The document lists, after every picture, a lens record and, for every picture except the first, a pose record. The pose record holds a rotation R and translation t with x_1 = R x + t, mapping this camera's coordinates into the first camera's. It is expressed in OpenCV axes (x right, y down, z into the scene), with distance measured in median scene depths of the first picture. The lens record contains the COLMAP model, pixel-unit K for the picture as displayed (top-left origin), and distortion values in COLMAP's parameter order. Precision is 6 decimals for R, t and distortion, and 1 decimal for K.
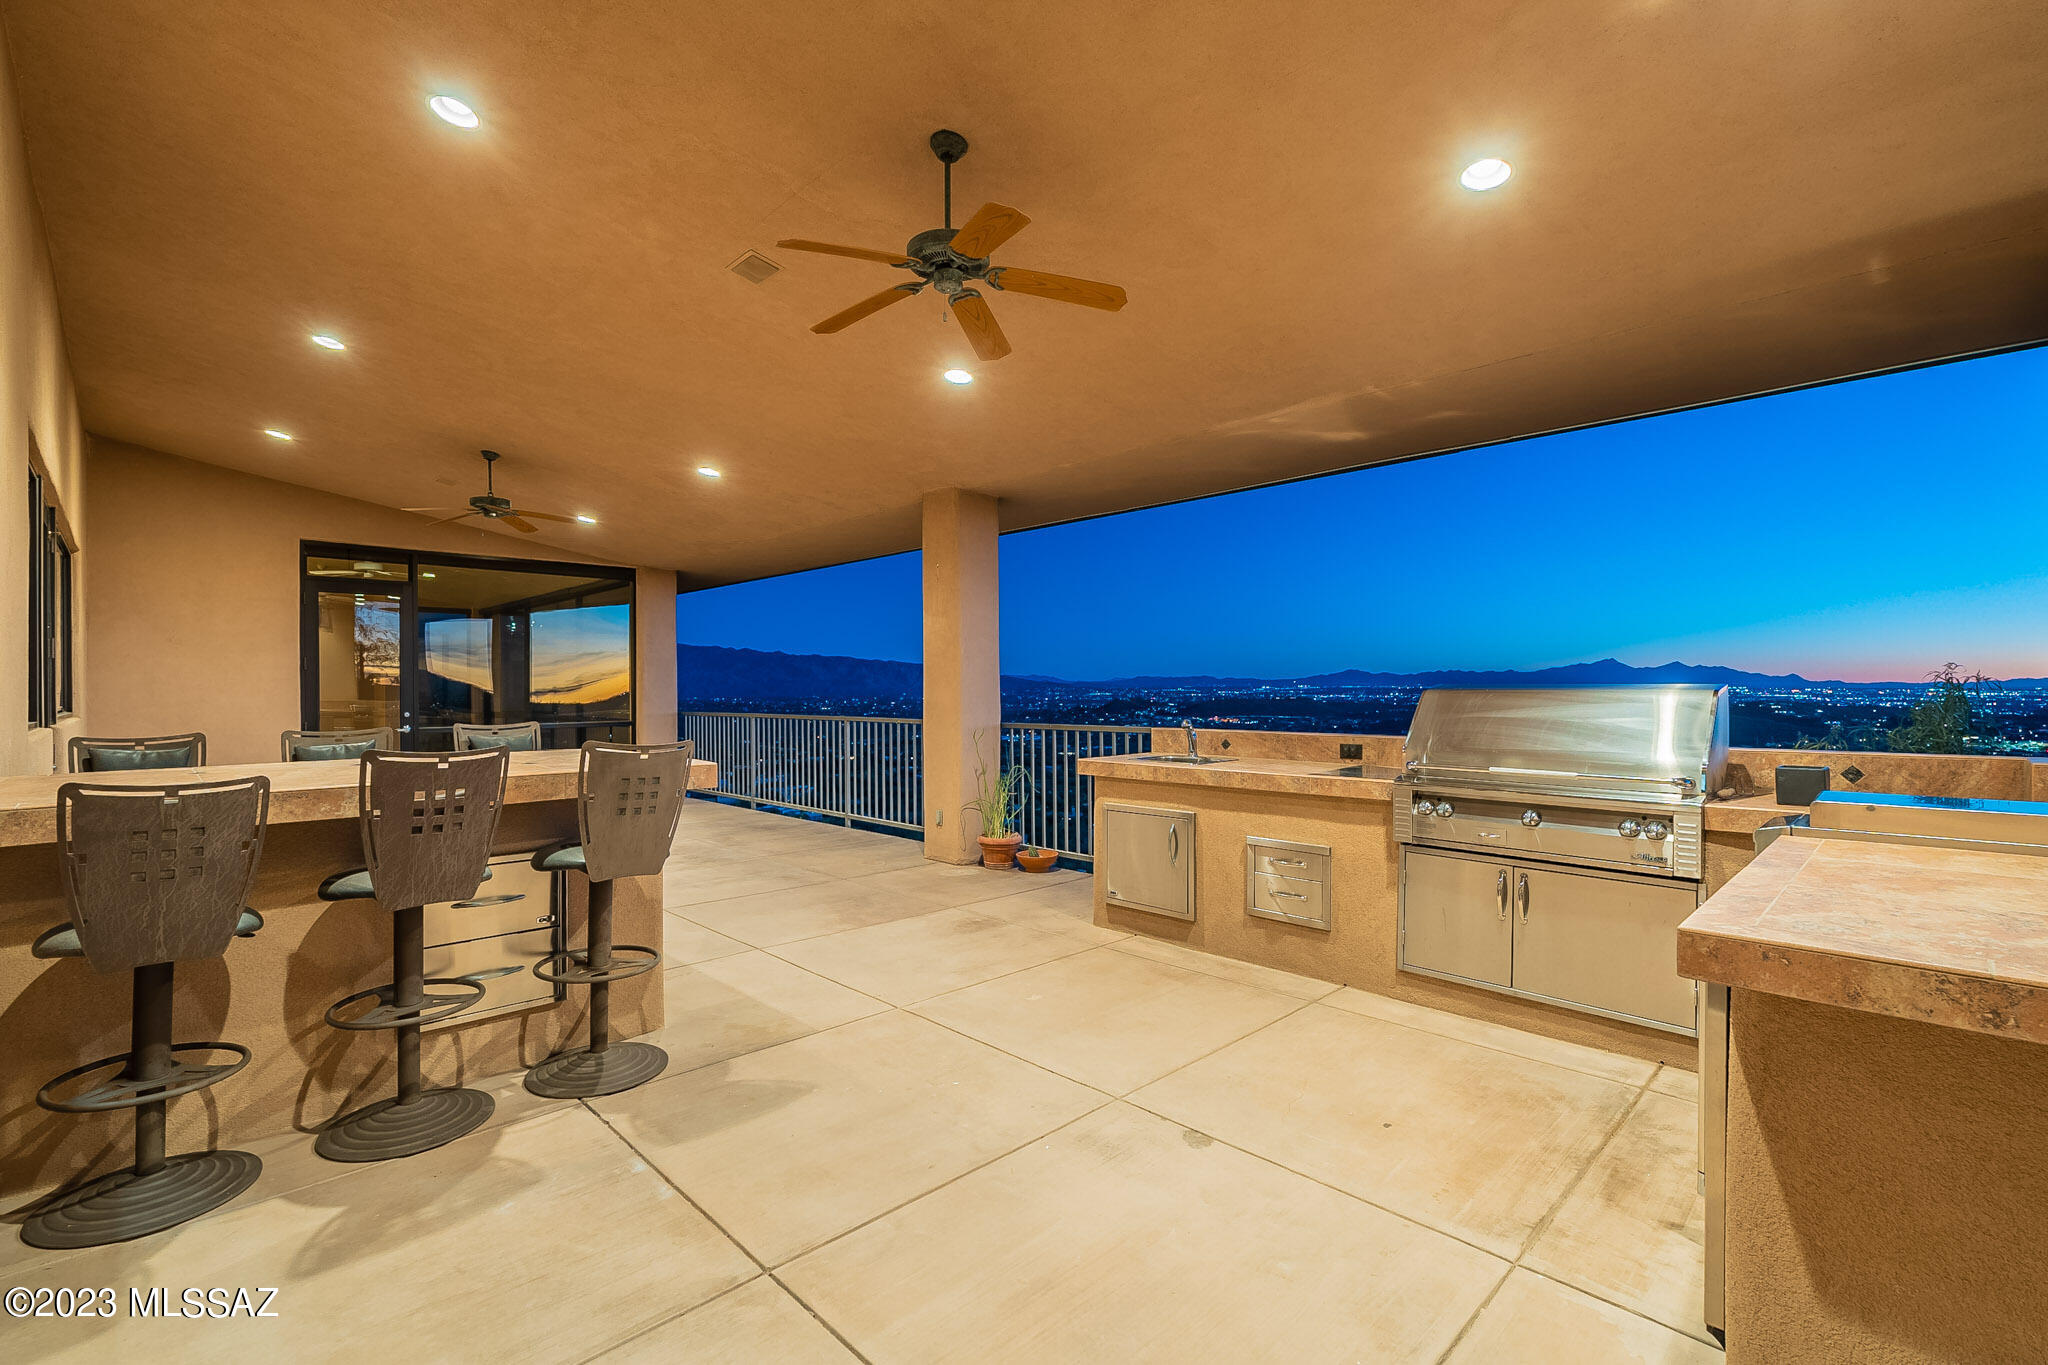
lens RADIAL K [[921.8, 0, 1024.0], [0, 921.8, 682.5], [0, 0, 1]] dist [0.009516, -0.000329]
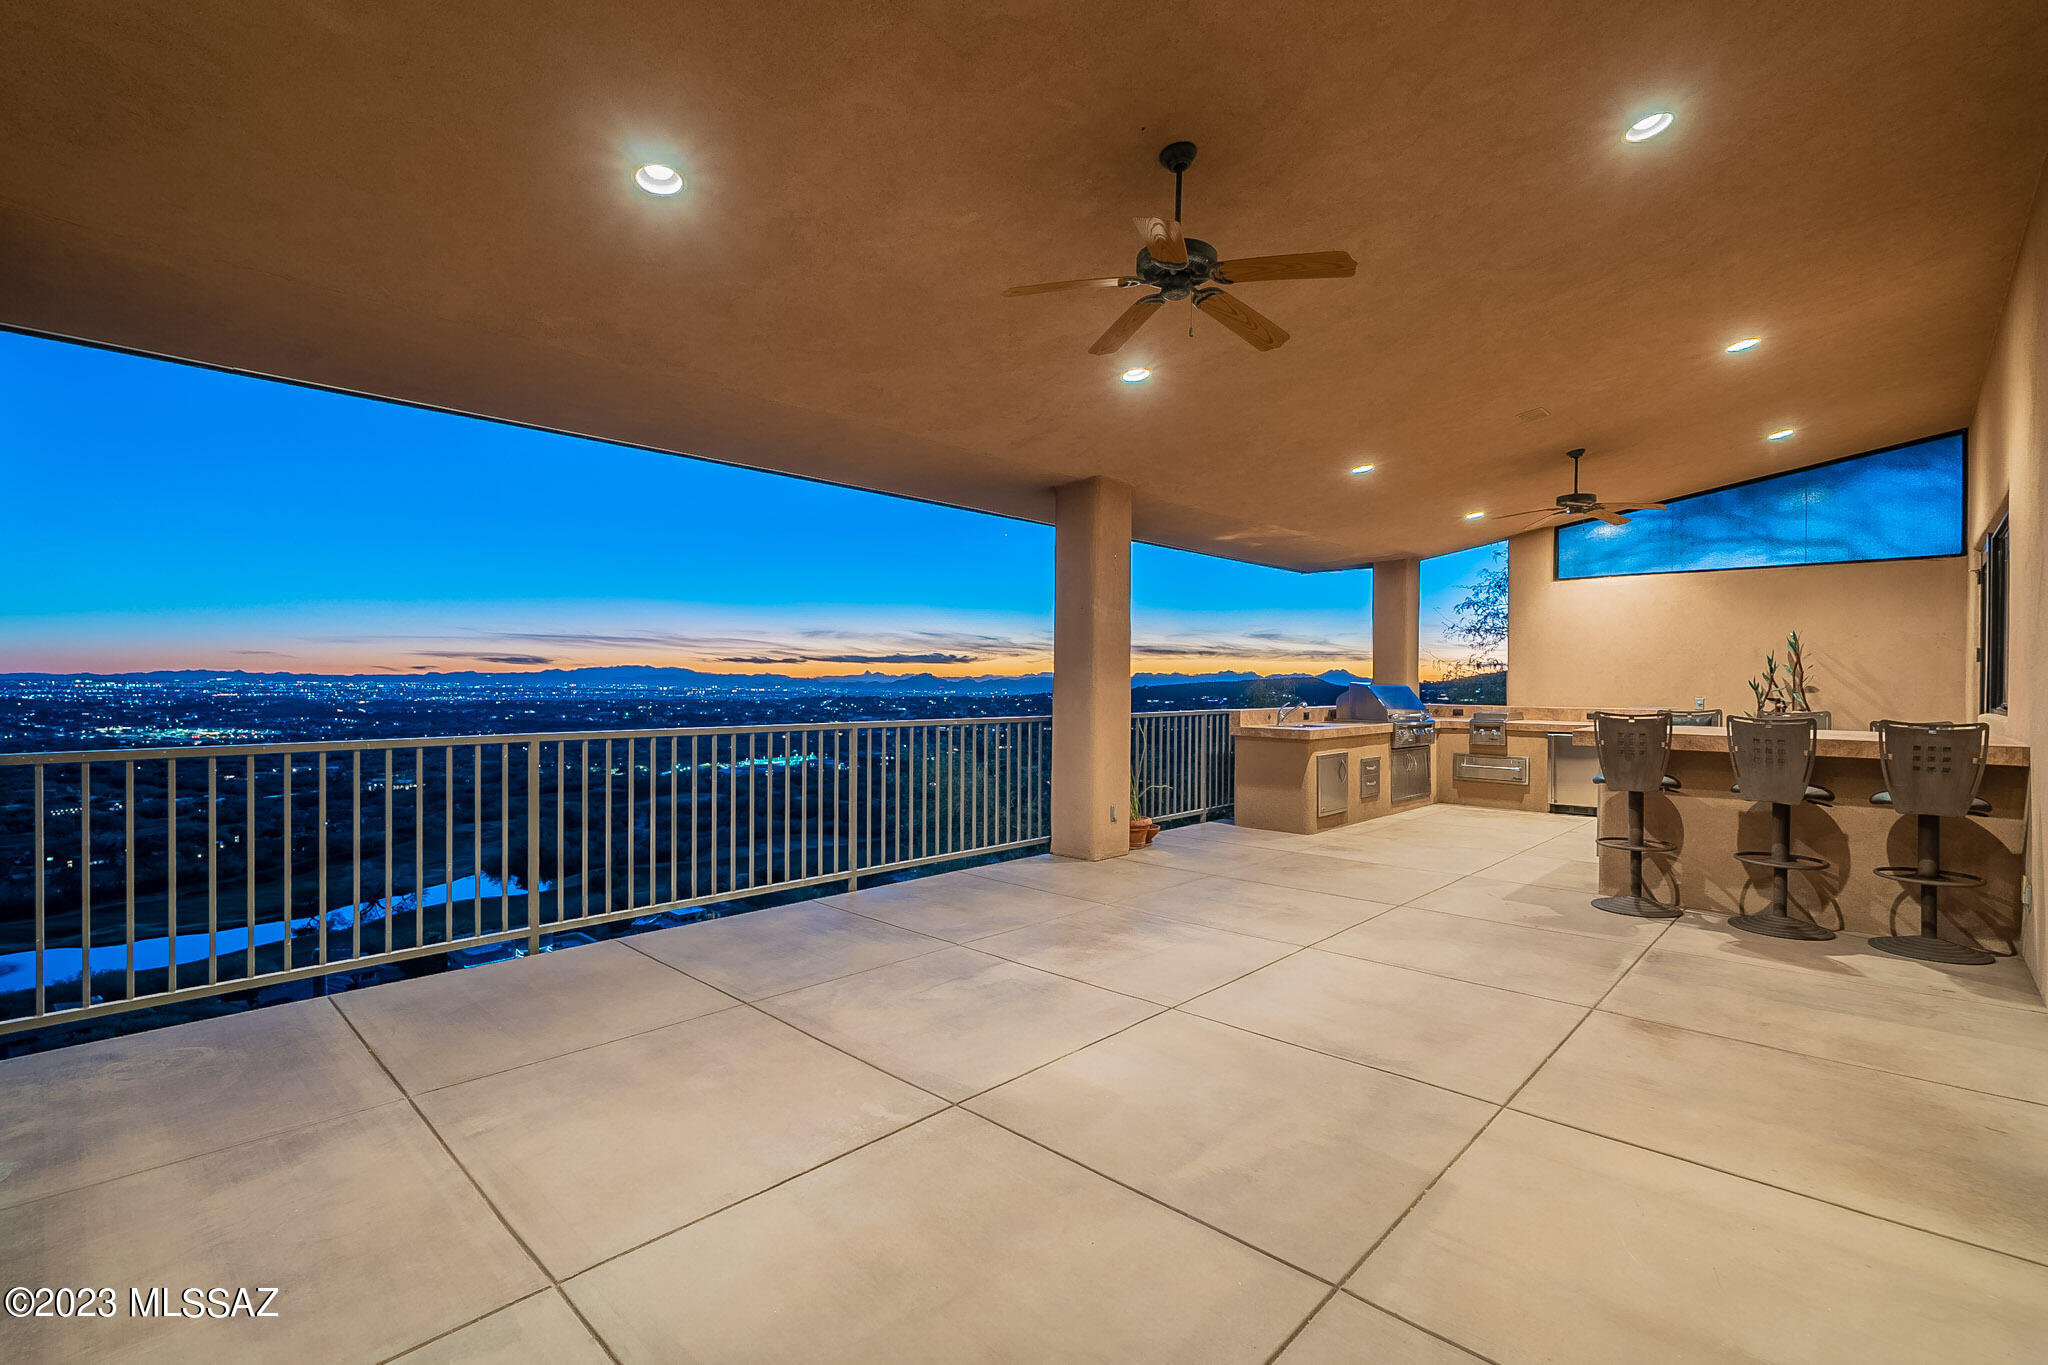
lens RADIAL K [[921.8, 0, 1024.0], [0, 921.8, 682.5], [0, 0, 1]] dist [0.009516, -0.000329]
pose [[-0.012909, 0.000810, 0.999916, -0.860234], [-0.009717, 0.999952, -0.000936, 0.008547], [-0.999869, -0.009729, -0.012900, 0.891773]]
